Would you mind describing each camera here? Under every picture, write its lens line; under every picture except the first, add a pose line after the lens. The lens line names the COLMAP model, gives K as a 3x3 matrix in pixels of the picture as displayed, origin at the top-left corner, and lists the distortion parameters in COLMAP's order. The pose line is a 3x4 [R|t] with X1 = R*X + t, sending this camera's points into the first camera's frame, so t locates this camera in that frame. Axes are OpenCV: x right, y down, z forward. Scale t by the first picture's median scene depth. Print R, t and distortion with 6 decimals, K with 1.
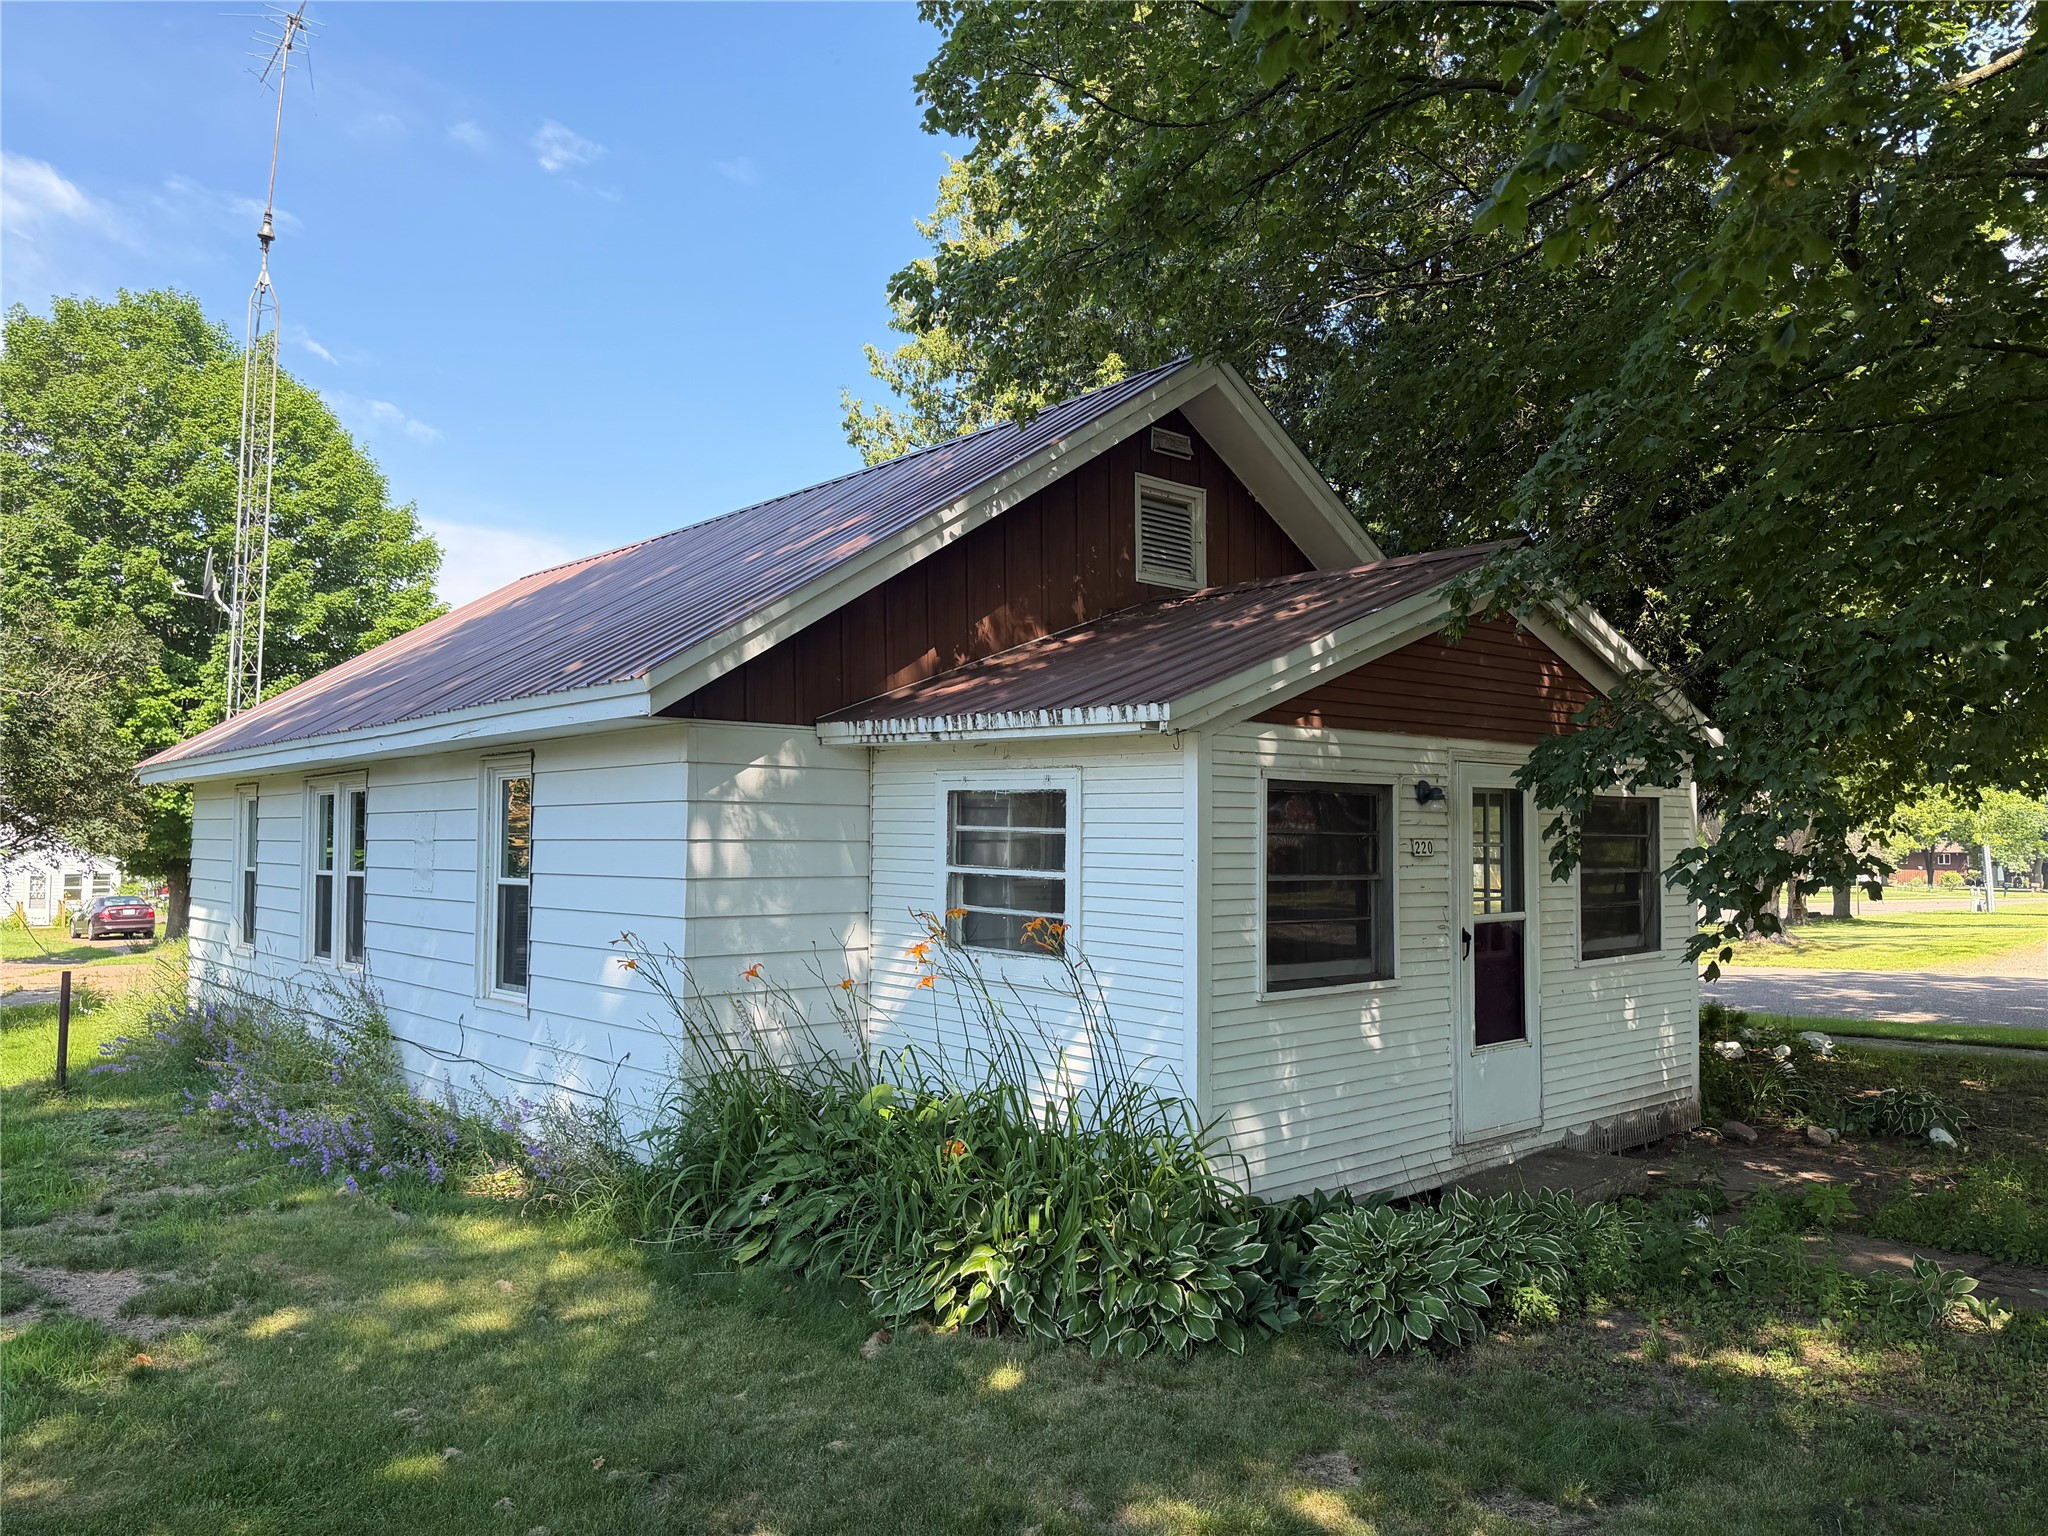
lens RADIAL K [[1433.8, 0, 1025.2], [0, 1433.8, 772.1], [0, 0, 1]] dist [0.102812, -0.132373]
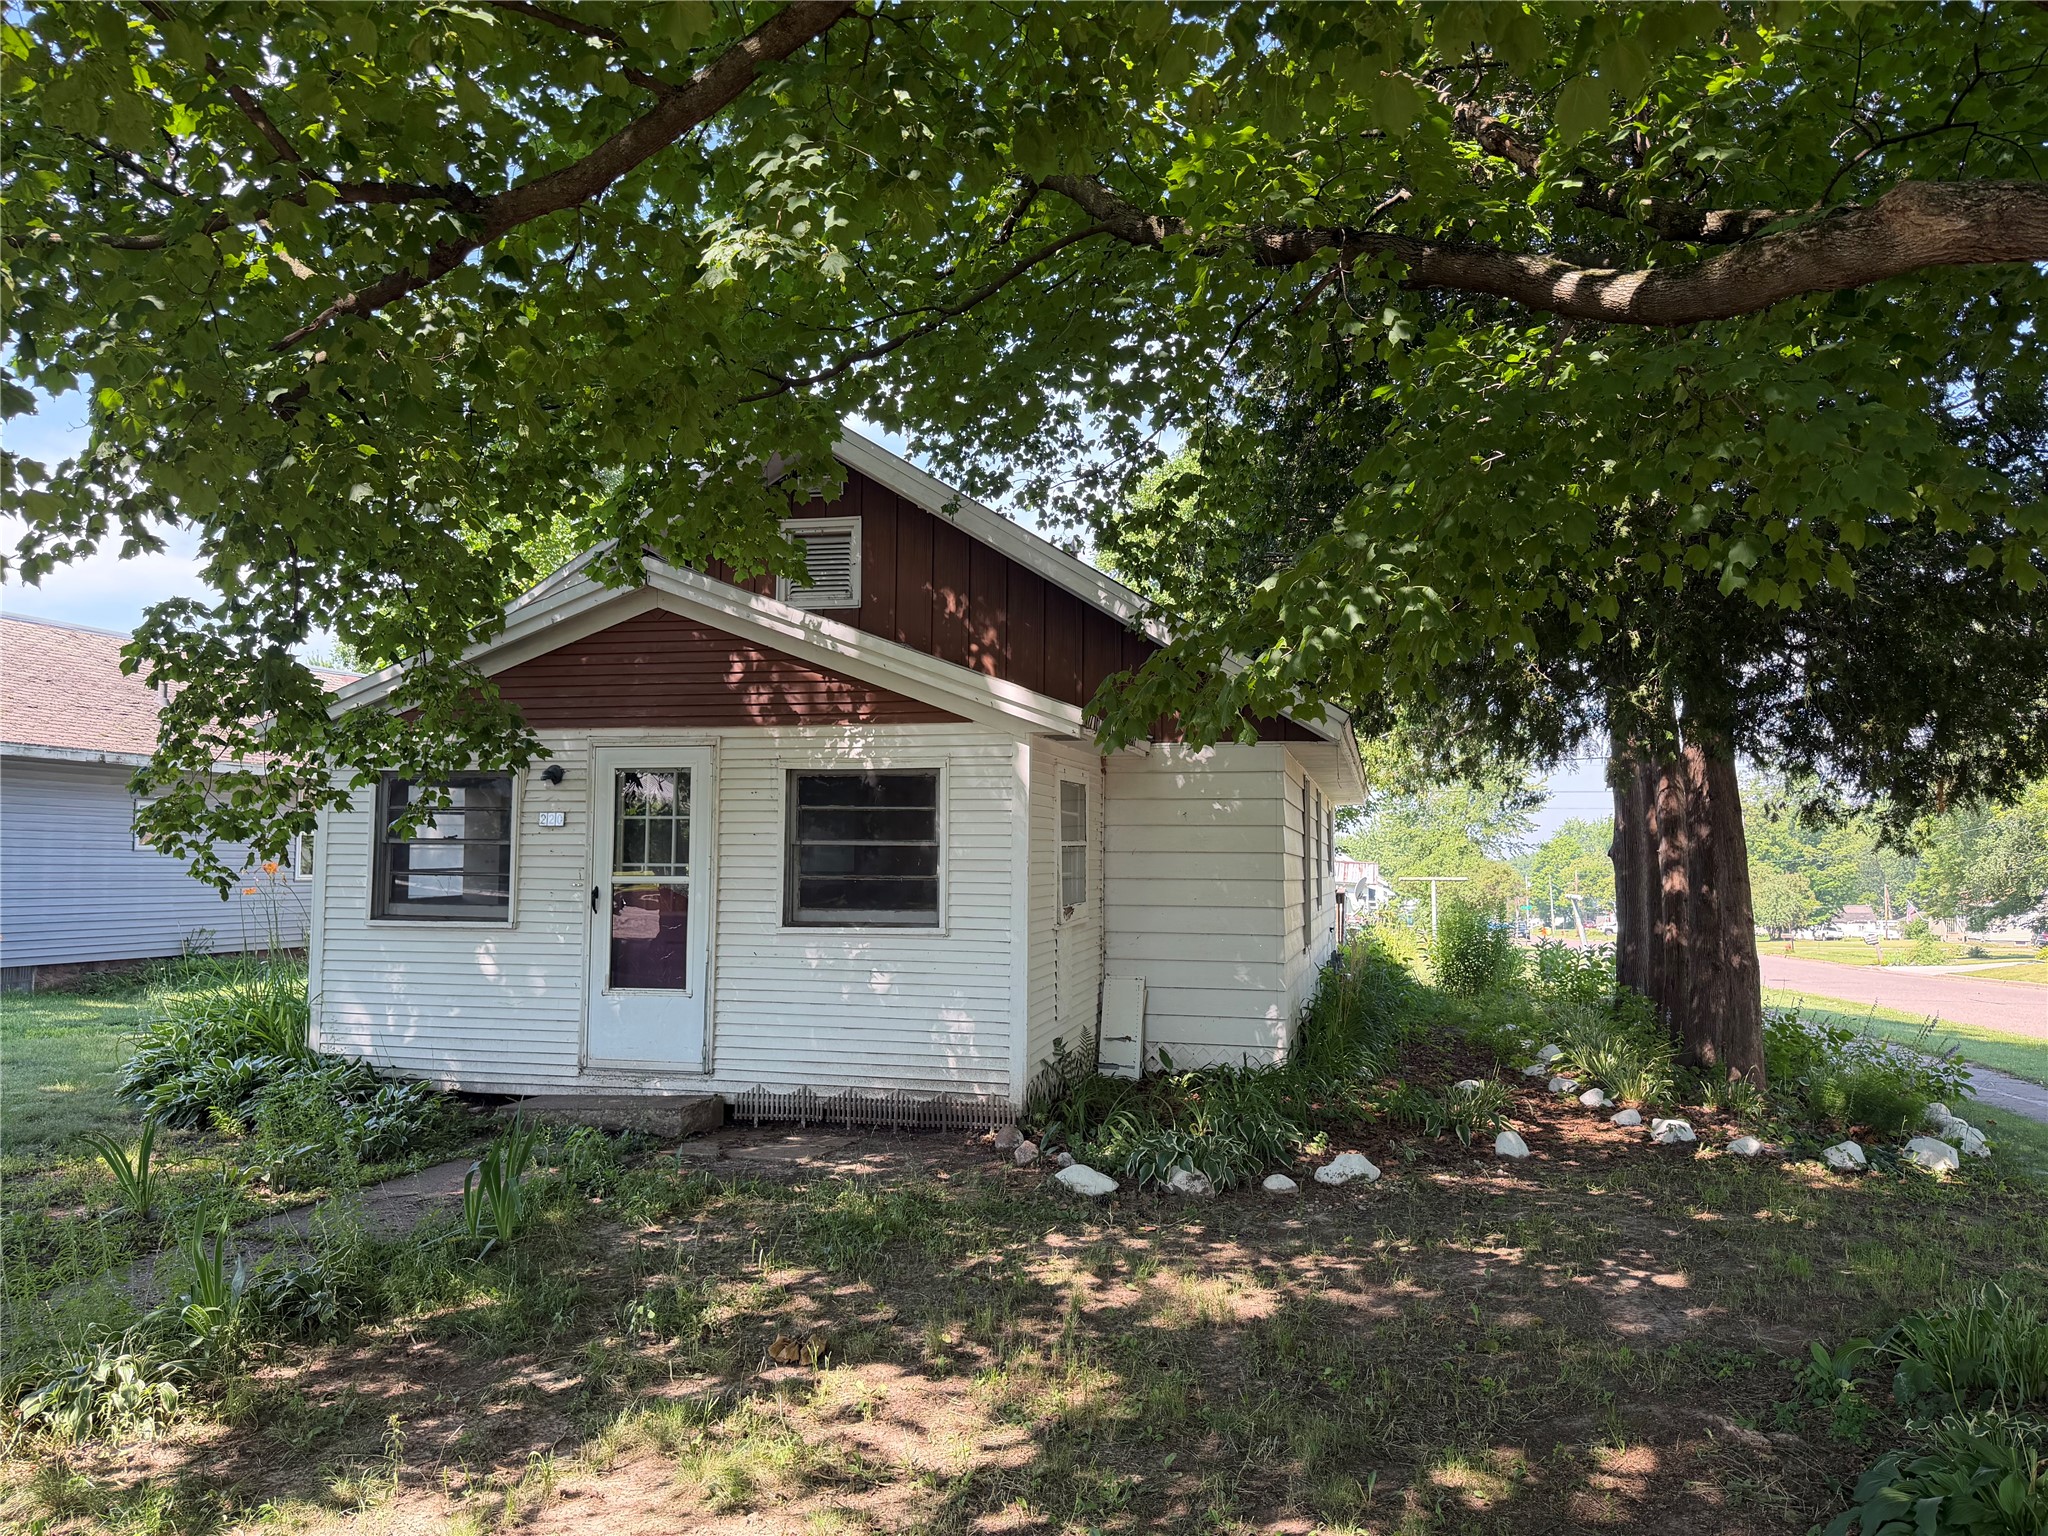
lens RADIAL K [[1433.8, 0, 1025.2], [0, 1433.8, 772.1], [0, 0, 1]] dist [0.102812, -0.132373]
pose [[0.570715, -0.050585, -0.819589, 1.389728], [0.028473, 0.998720, -0.041814, 0.068644], [0.820654, 0.000528, 0.571425, 0.567802]]
